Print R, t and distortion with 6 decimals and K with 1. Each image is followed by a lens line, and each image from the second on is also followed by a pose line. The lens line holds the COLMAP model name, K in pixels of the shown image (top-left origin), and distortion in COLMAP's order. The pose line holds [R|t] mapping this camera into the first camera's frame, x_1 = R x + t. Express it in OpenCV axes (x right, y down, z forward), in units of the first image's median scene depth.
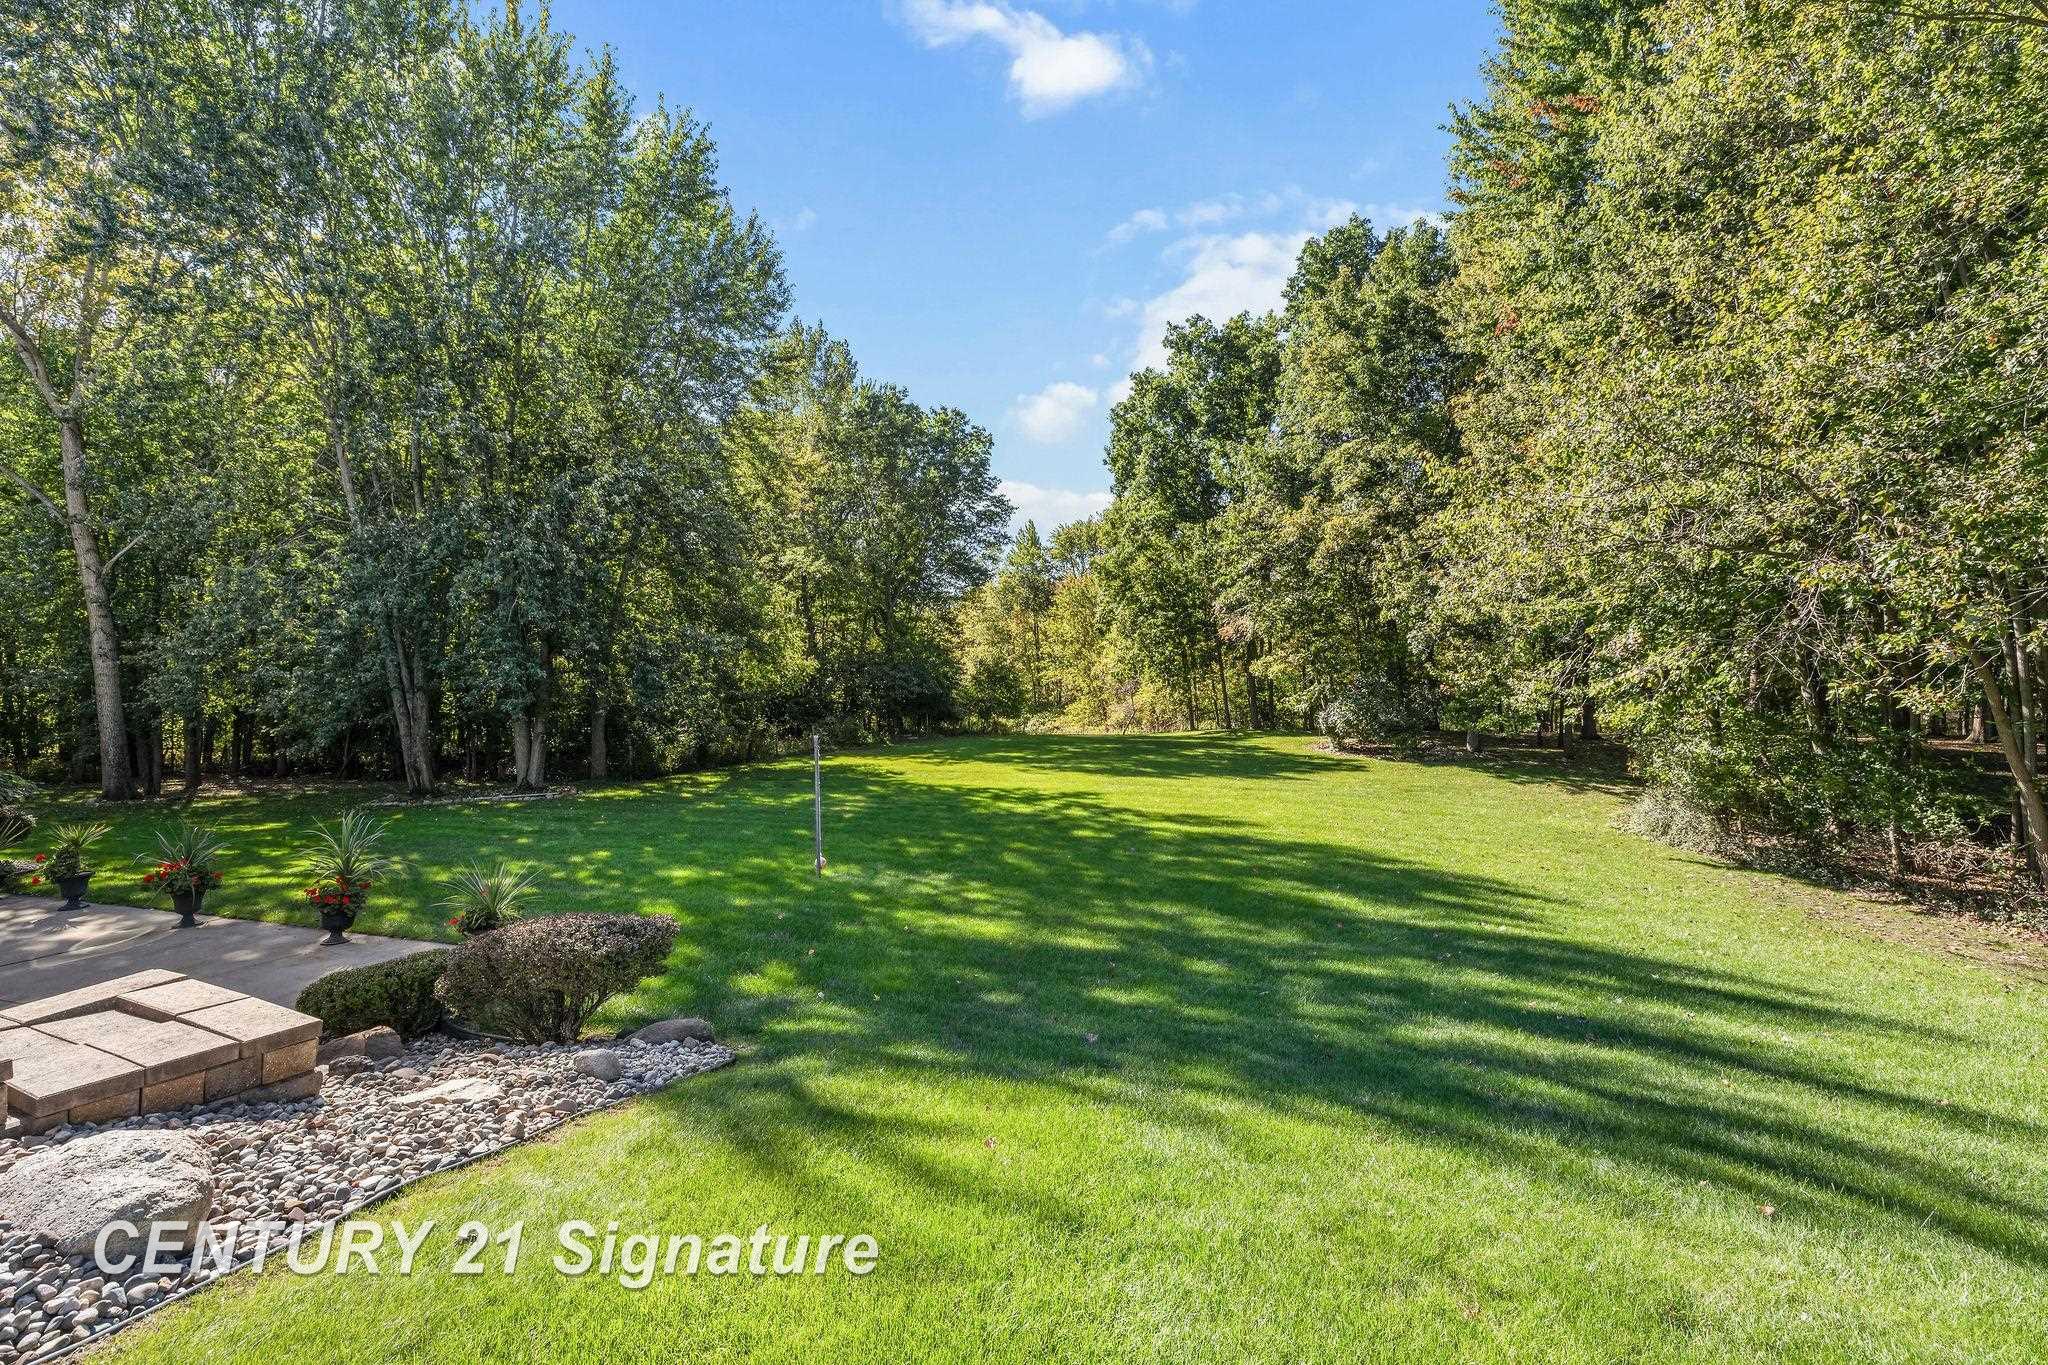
lens RADIAL K [[893.9, 0, 1016.7], [0, 893.9, 676.7], [0, 0, 1]] dist [-0.002581, -0.000443]
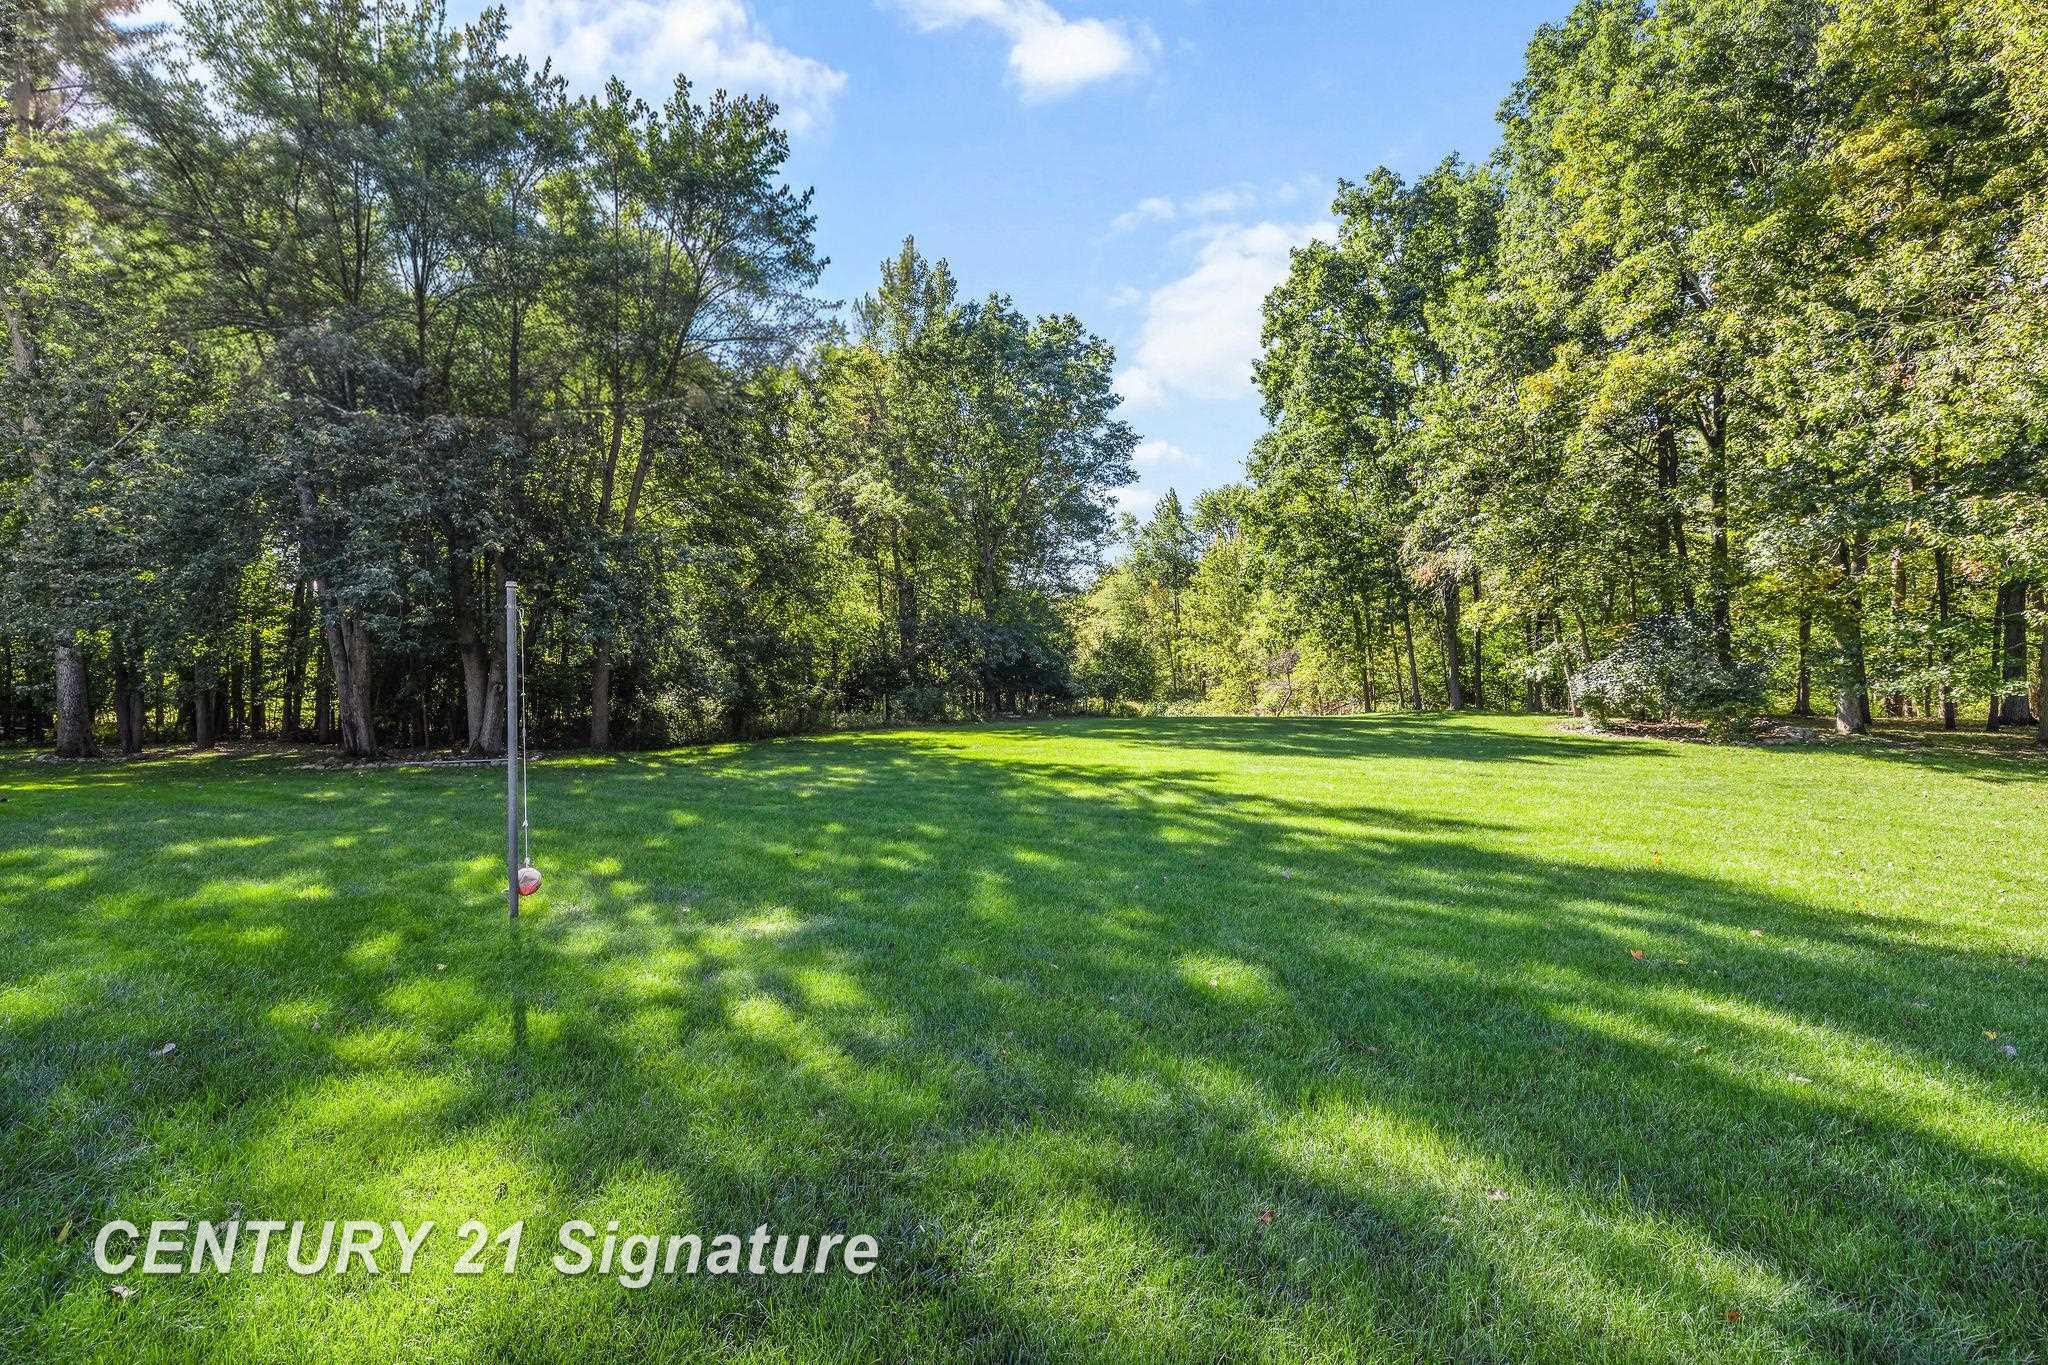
lens RADIAL K [[893.9, 0, 1016.7], [0, 893.9, 676.7], [0, 0, 1]] dist [-0.002581, -0.000443]
pose [[0.986250, 0.008131, -0.165060, 0.023501], [-0.008298, 0.999966, -0.000320, 0.032500], [0.165052, 0.001685, 0.986283, 0.186205]]
